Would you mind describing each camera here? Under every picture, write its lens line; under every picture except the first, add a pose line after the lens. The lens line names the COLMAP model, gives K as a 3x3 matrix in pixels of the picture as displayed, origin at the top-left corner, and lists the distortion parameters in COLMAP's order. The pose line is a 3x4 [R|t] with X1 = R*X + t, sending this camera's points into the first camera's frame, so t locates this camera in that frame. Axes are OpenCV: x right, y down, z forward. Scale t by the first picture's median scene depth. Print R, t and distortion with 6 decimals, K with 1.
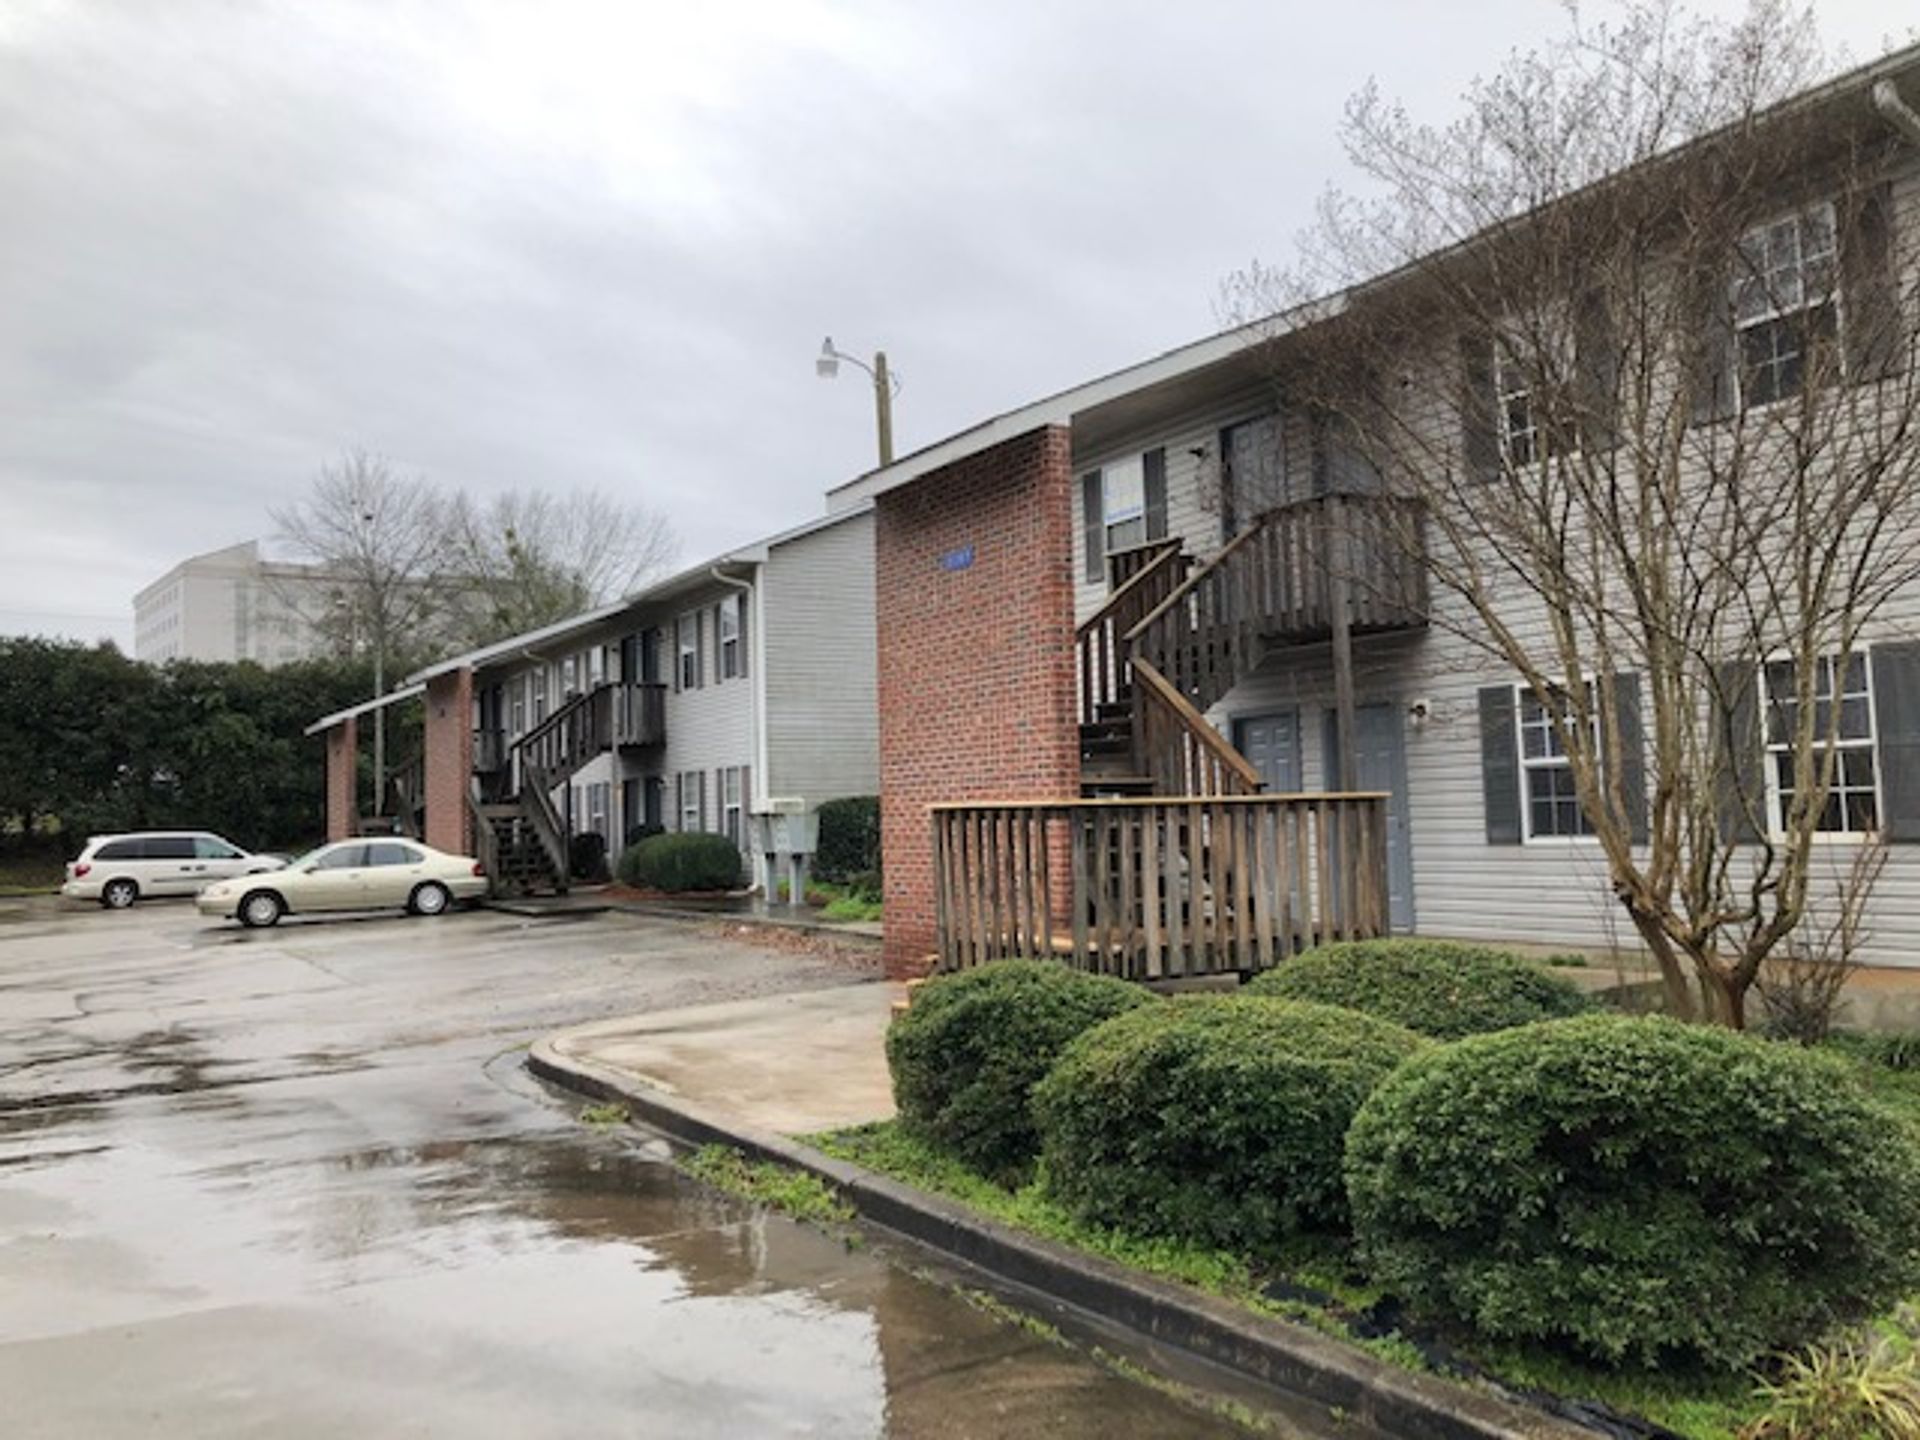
lens RADIAL K [[1564.2, 0, 958.1], [0, 1564.2, 679.5], [0, 0, 1]] dist [0.072082, -0.093362]
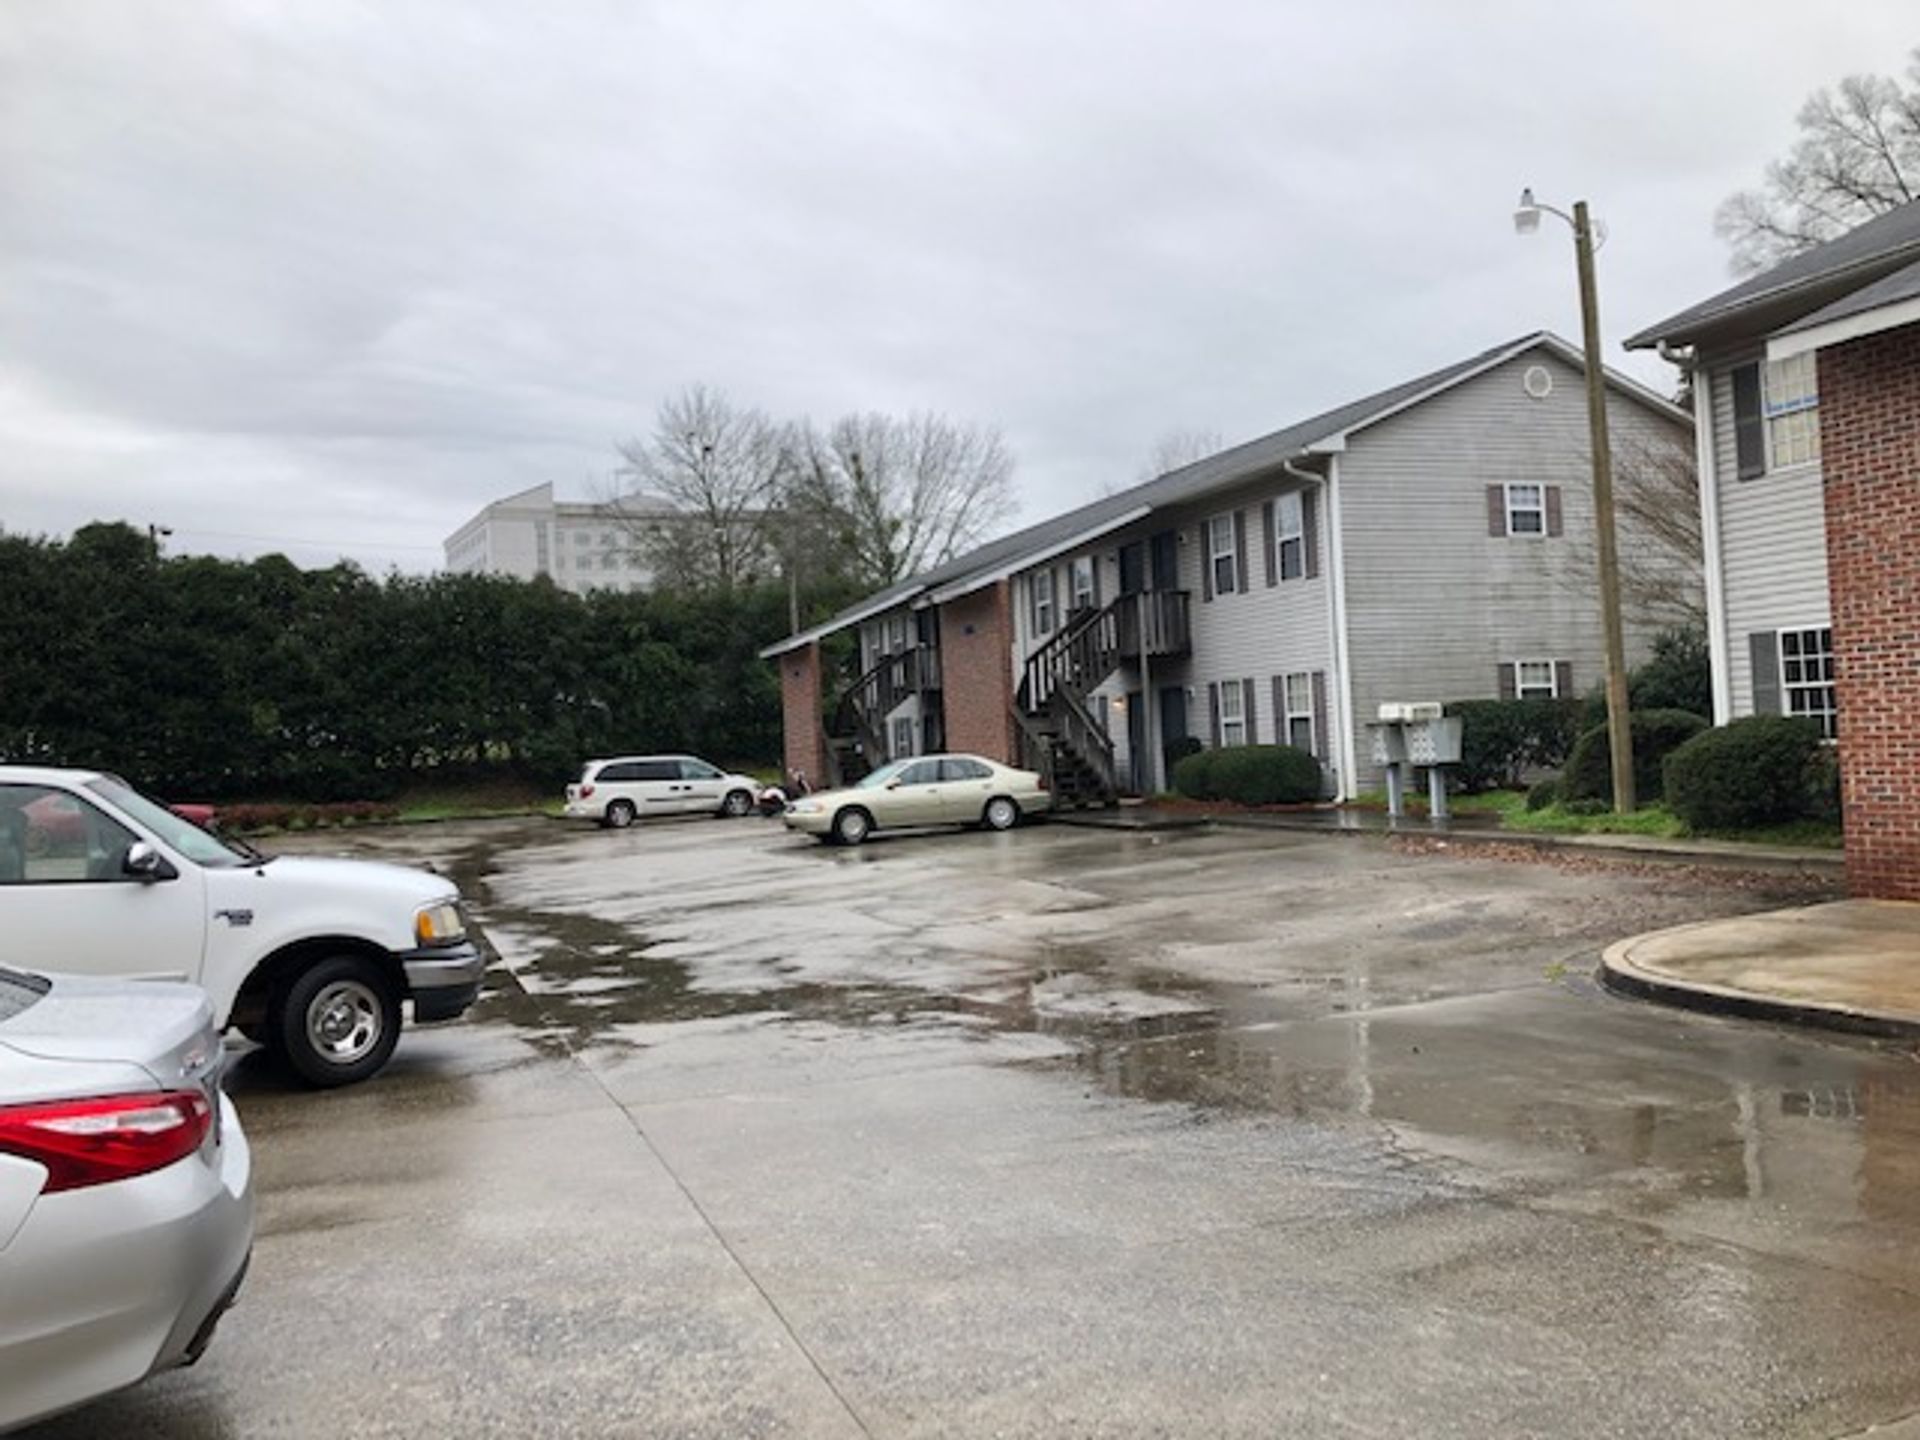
lens RADIAL K [[1560.3, 0, 947.8], [0, 1560.3, 680.6], [0, 0, 1]] dist [0.061393, -0.063153]
pose [[0.987715, -0.026621, -0.153981, -0.189876], [0.034805, 0.998107, 0.050699, 0.004101], [0.152340, -0.055436, 0.986772, 0.028317]]
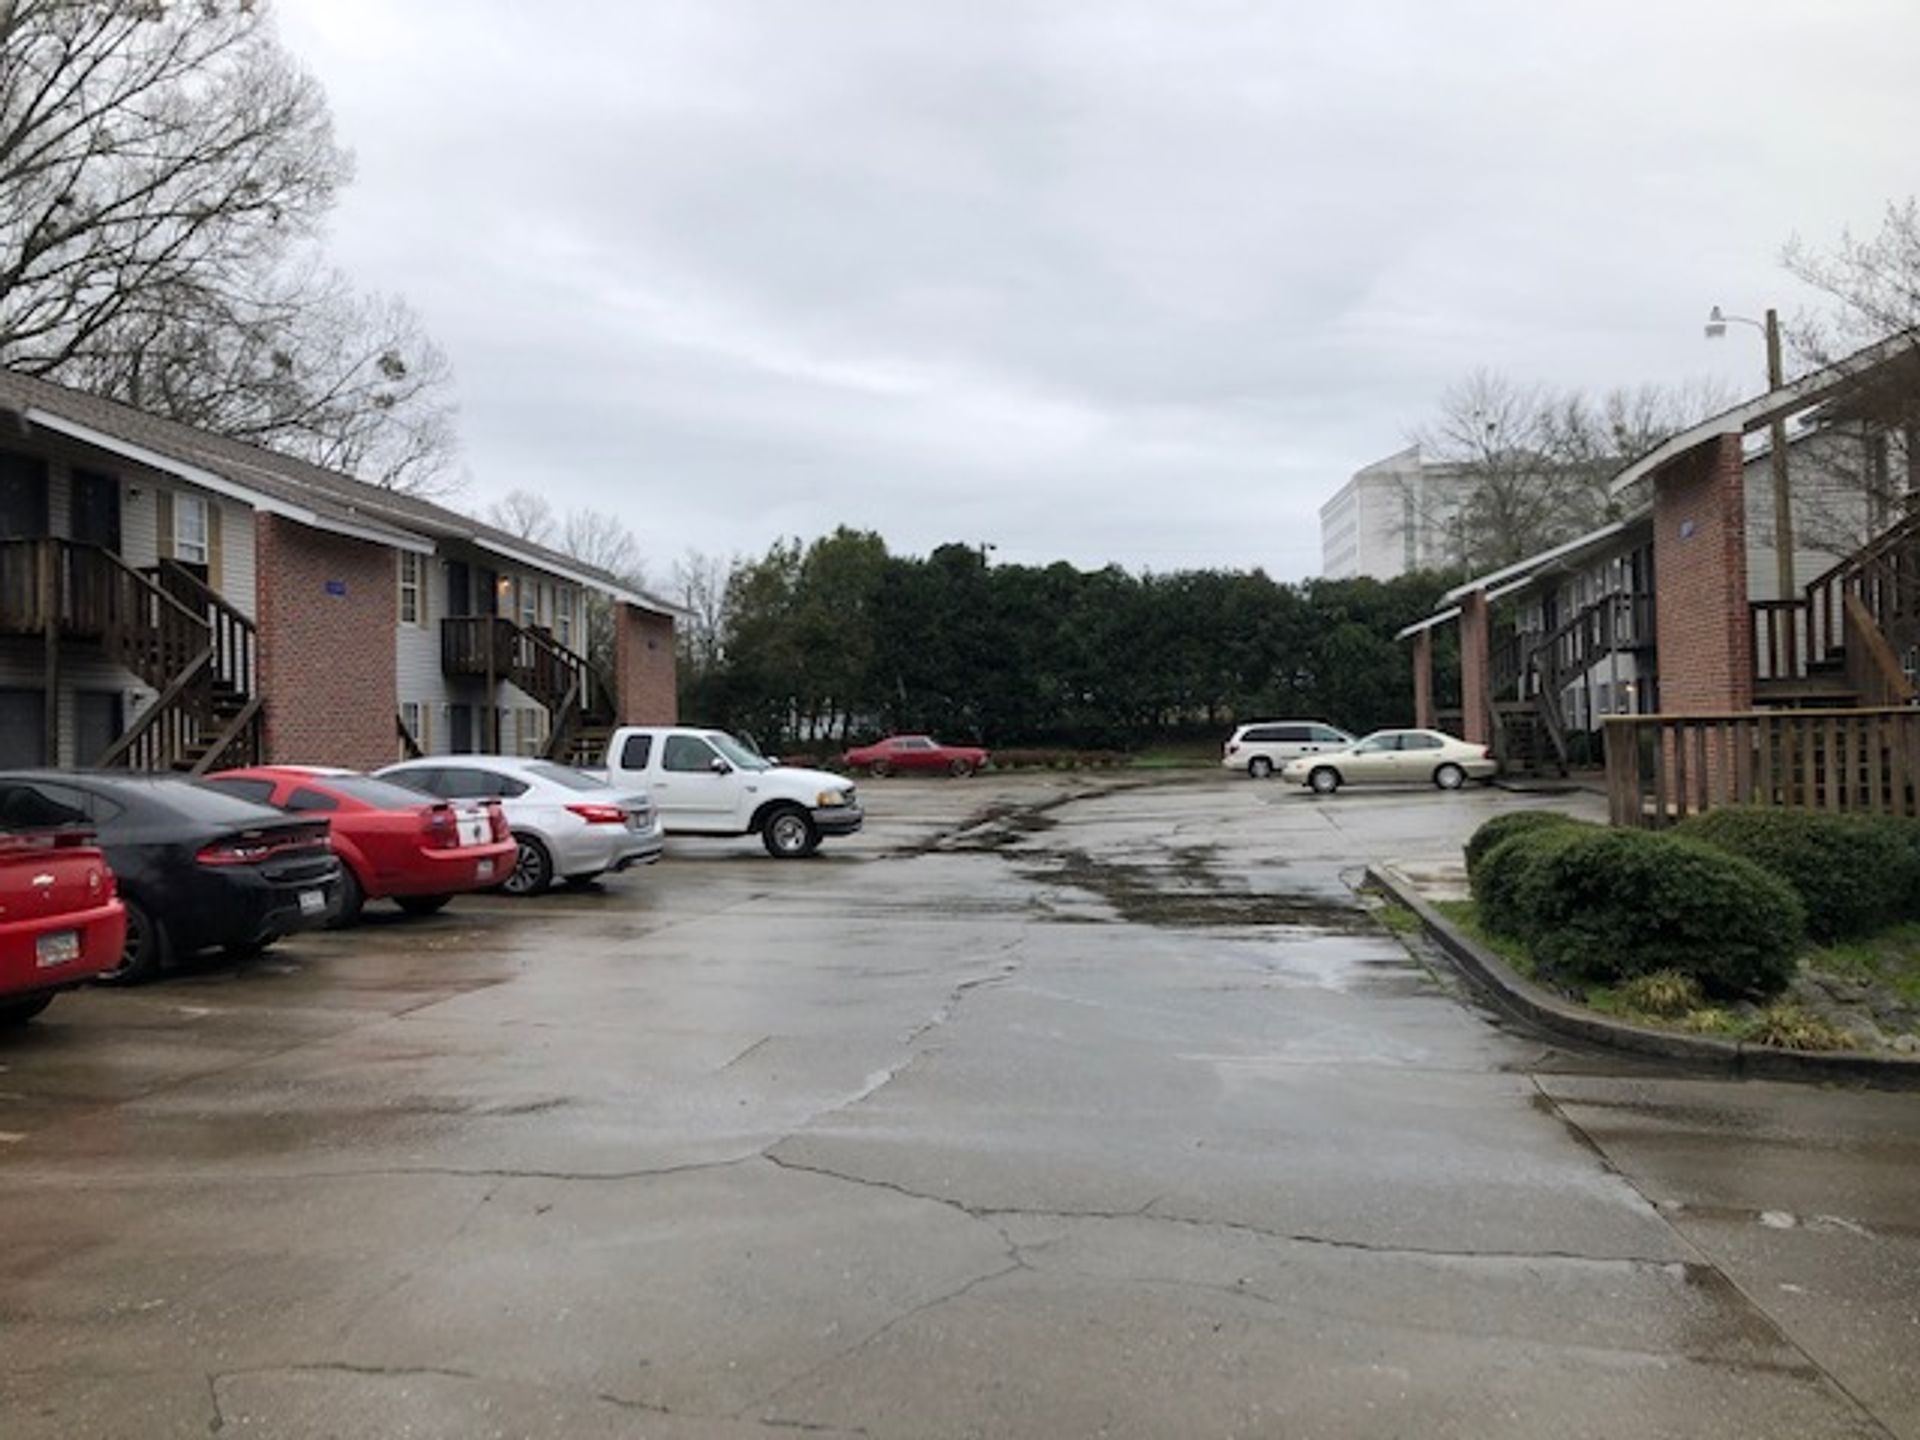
lens RADIAL K [[1578.1, 0, 908.3], [0, 1578.1, 723.5], [0, 0, 1]] dist [0.008537, -0.016141]
pose [[0.733210, 0.005483, -0.679981, 0.189356], [0.063224, 0.995086, 0.076197, -0.025182], [0.677057, -0.098859, 0.729260, -0.197395]]
